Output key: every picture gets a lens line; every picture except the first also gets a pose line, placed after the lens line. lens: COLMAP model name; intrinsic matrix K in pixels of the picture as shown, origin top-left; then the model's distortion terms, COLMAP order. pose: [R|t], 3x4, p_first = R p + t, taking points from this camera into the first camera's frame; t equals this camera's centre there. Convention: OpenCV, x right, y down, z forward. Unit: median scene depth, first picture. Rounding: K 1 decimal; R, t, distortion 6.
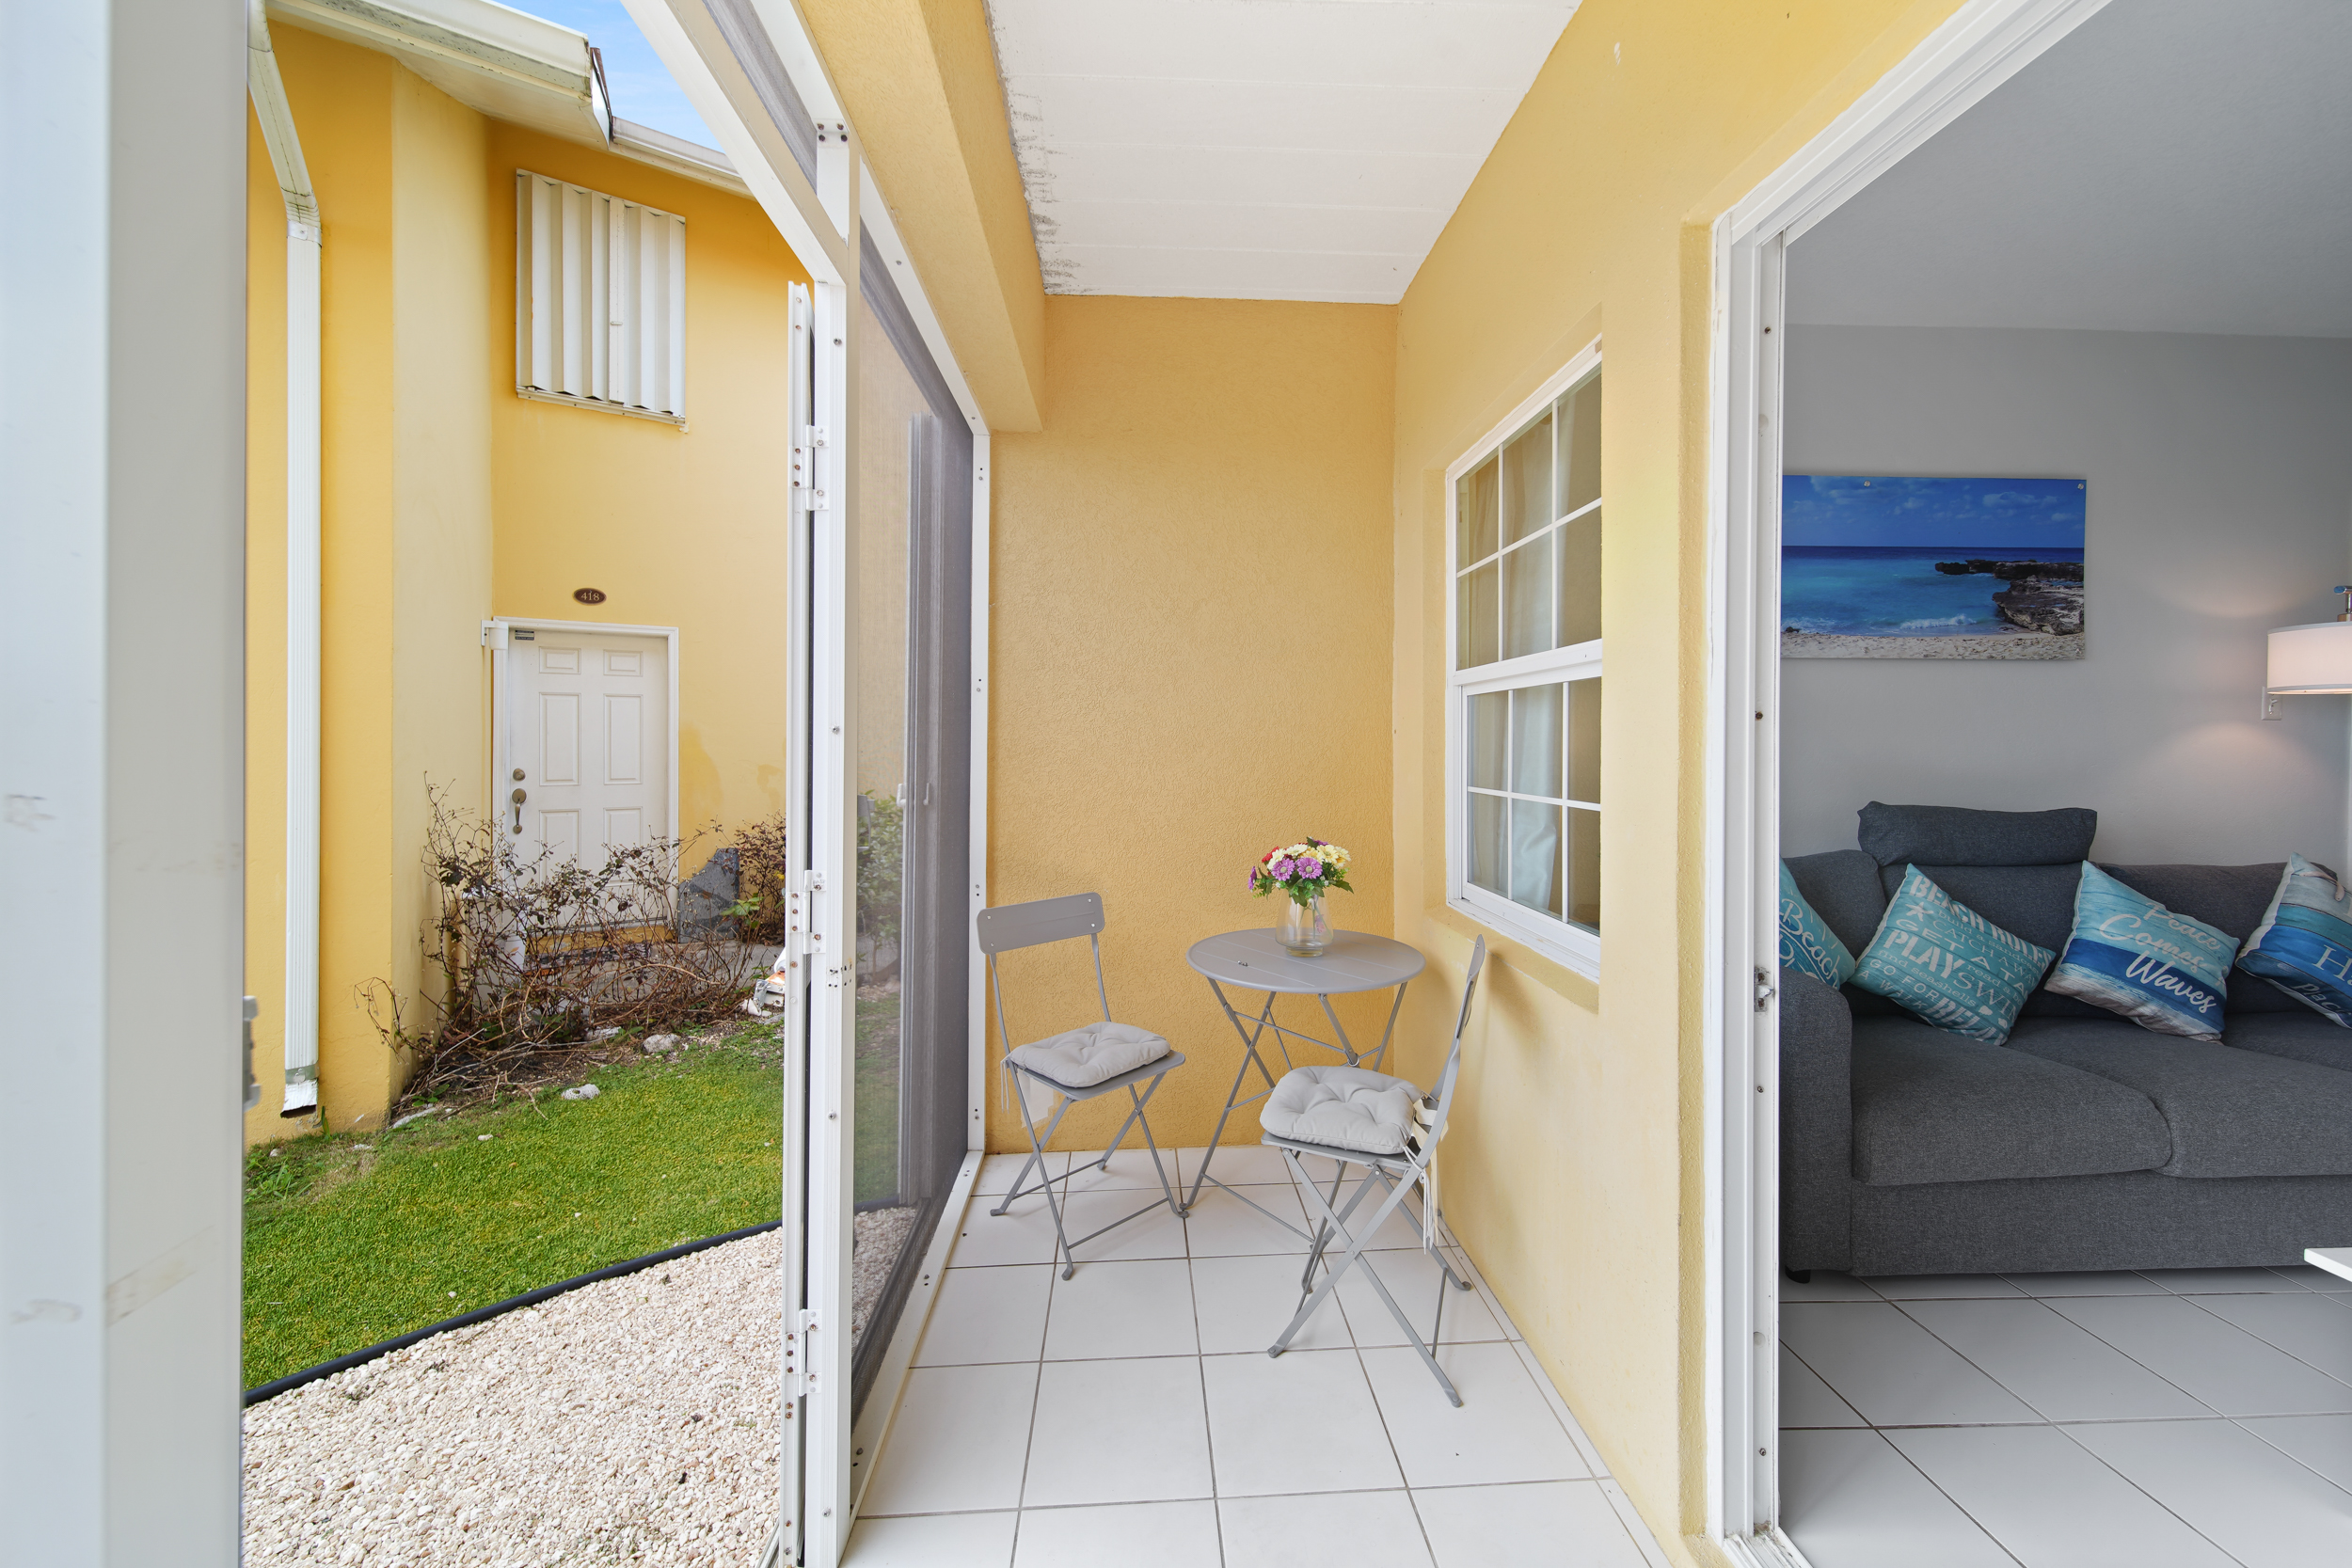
lens RADIAL K [[826.0, 0, 1171.8], [0, 826.0, 754.8], [0, 0, 1]] dist [0.001703, -0.002764]
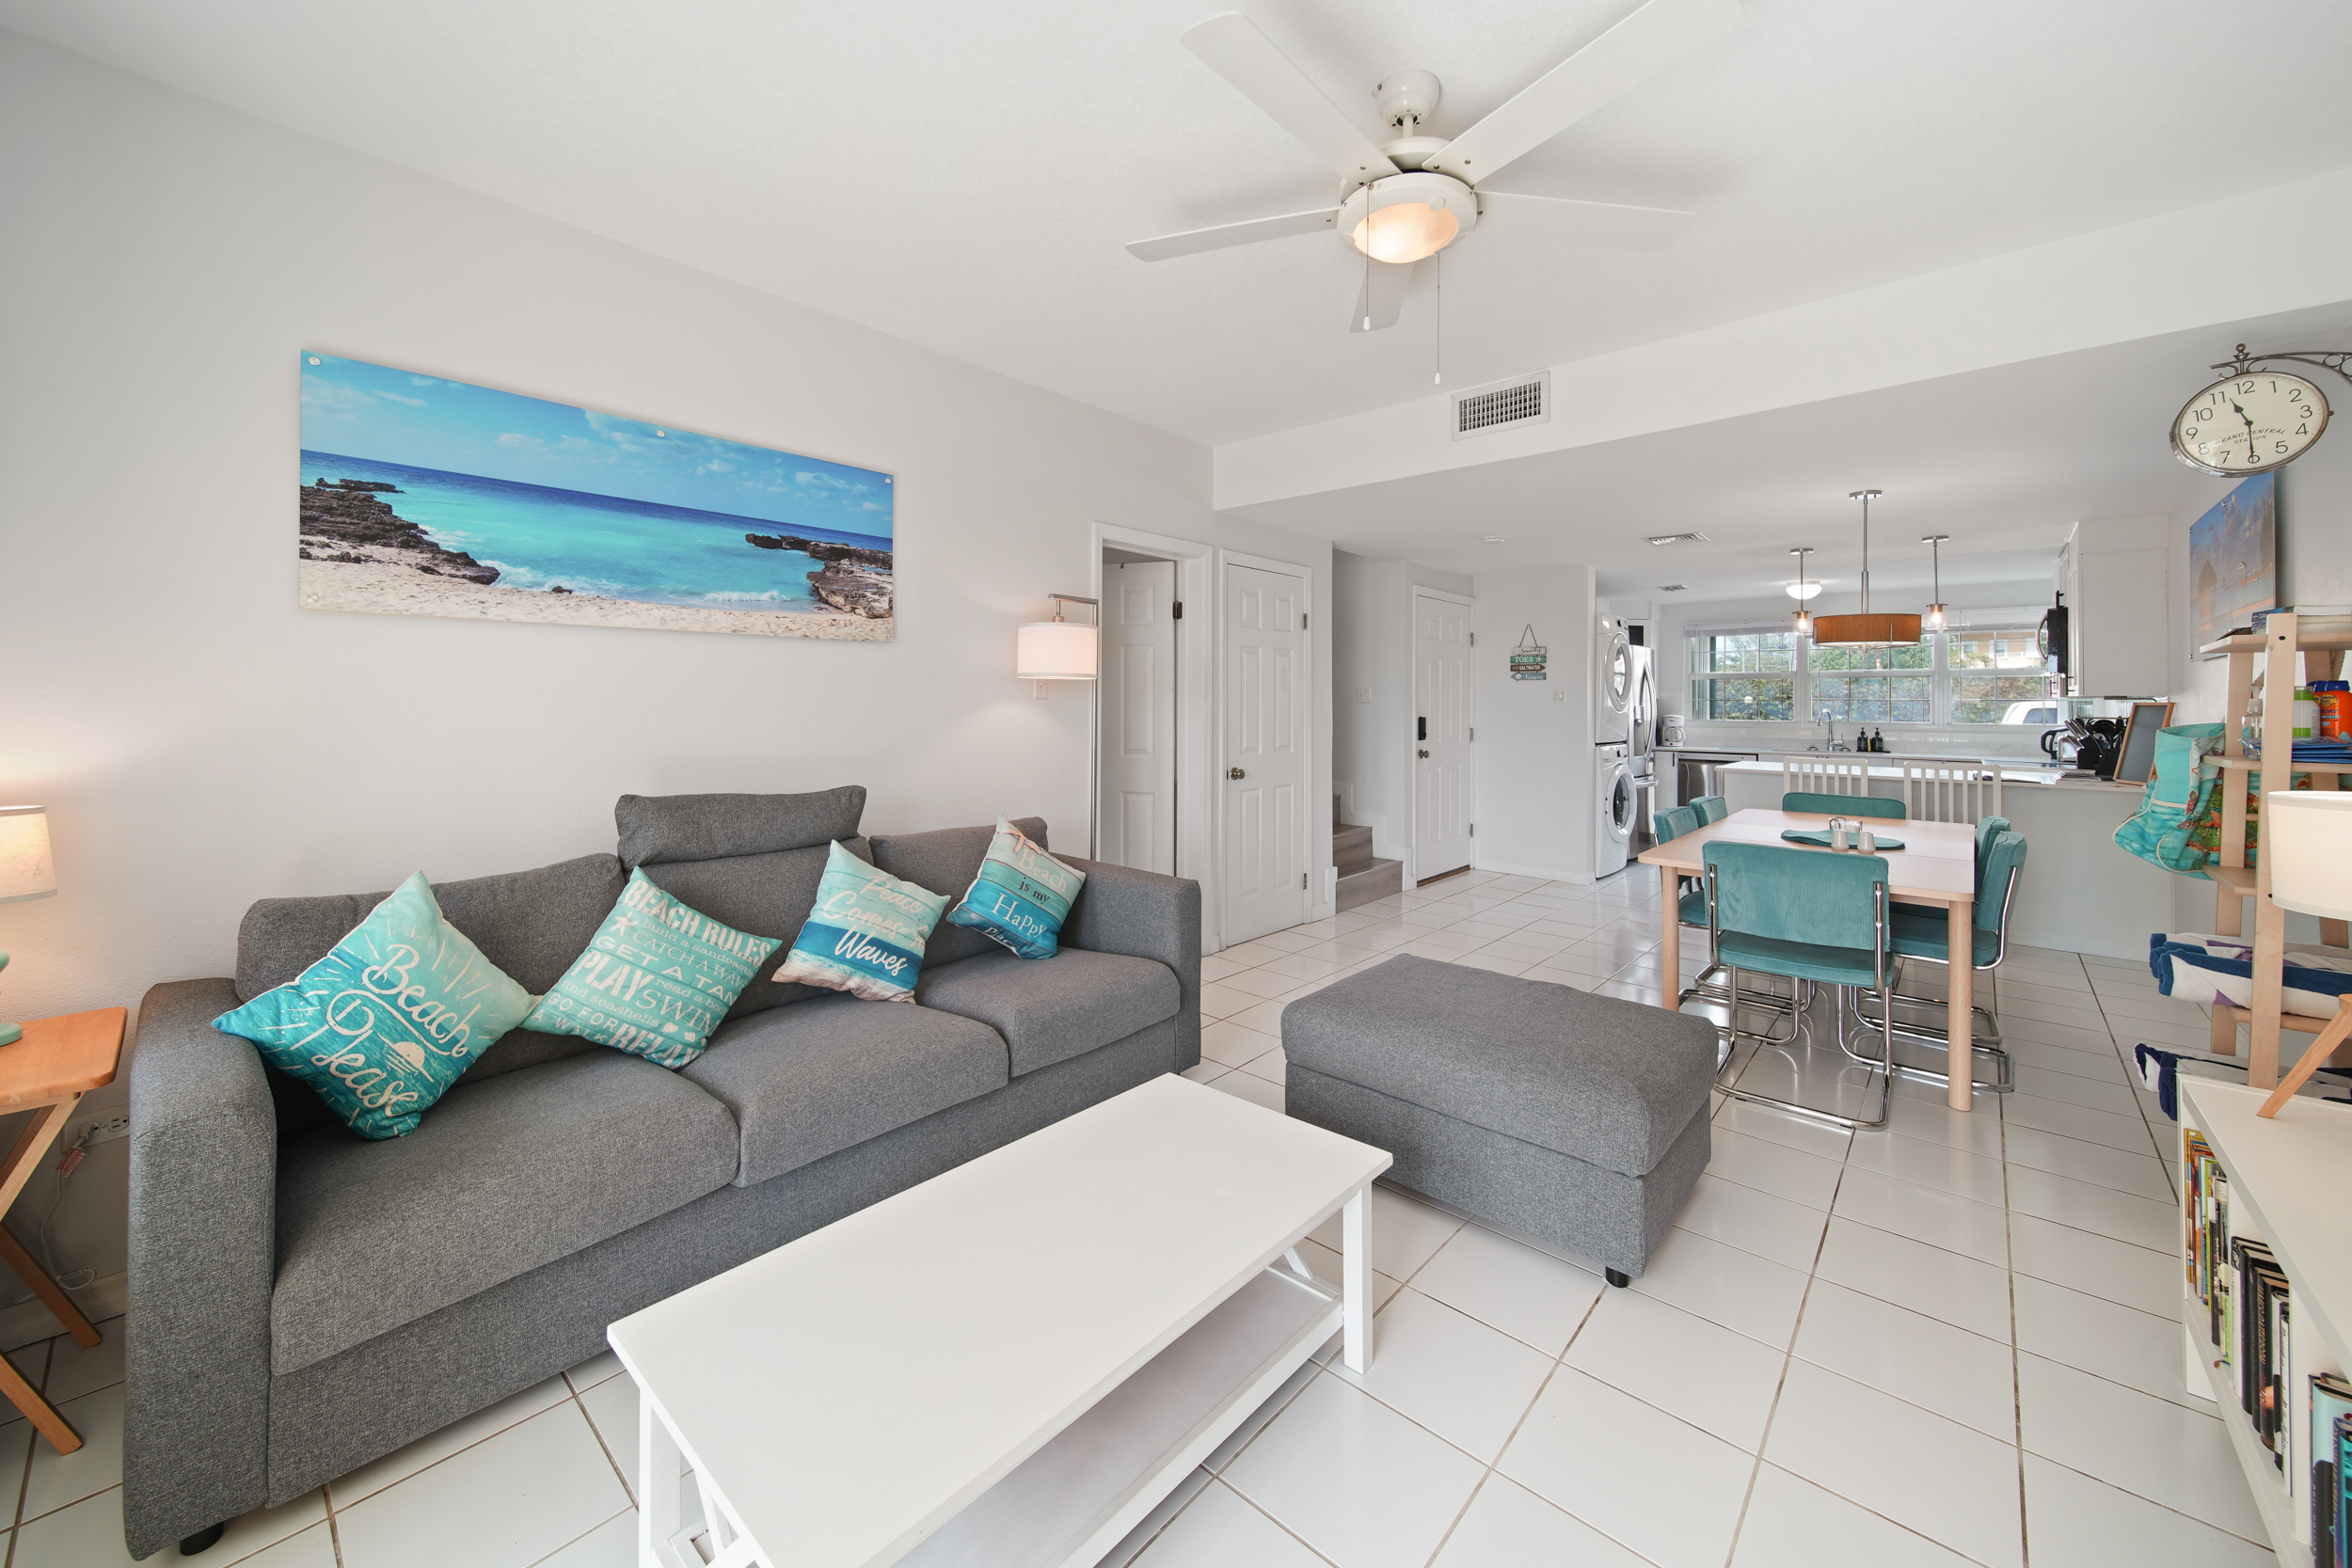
lens RADIAL K [[882.3, 0, 1176.5], [0, 882.3, 698.9], [0, 0, 1]] dist [0.011271, -0.000140]
pose [[0.688416, 0.001607, 0.725315, 0.614173], [0.002141, 0.999989, -0.004247, -0.042592], [-0.725313, 0.004476, 0.688404, -0.070493]]
